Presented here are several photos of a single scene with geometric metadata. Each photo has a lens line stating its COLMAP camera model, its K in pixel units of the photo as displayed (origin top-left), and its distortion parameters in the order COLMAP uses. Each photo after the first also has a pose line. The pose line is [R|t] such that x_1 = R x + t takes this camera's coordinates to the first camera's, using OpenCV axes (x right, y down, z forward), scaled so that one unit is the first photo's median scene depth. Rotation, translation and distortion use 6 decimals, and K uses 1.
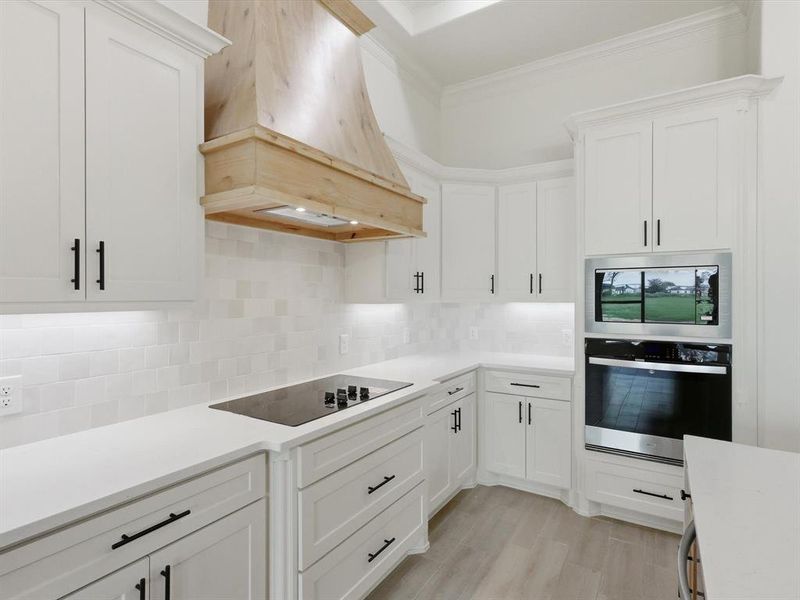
lens RADIAL K [[419.9, 0, 398.2], [0, 419.9, 297.1], [0, 0, 1]] dist [-0.000085, 0.000321]
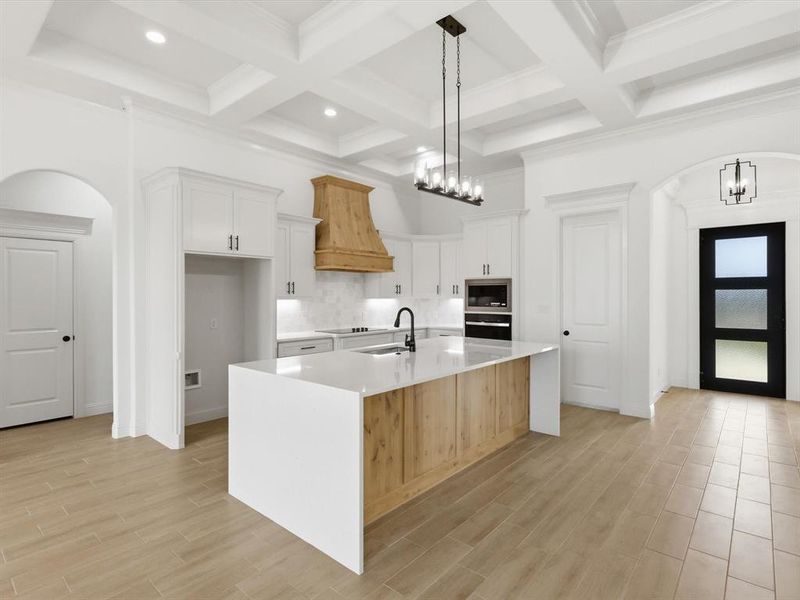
lens RADIAL K [[419.9, 0, 398.2], [0, 419.9, 297.1], [0, 0, 1]] dist [-0.000085, 0.000321]
pose [[0.988585, 0.001265, -0.150657, 0.435252], [-0.000898, 0.999996, 0.002503, 0.001249], [0.150659, -0.002339, 0.988583, -1.376275]]
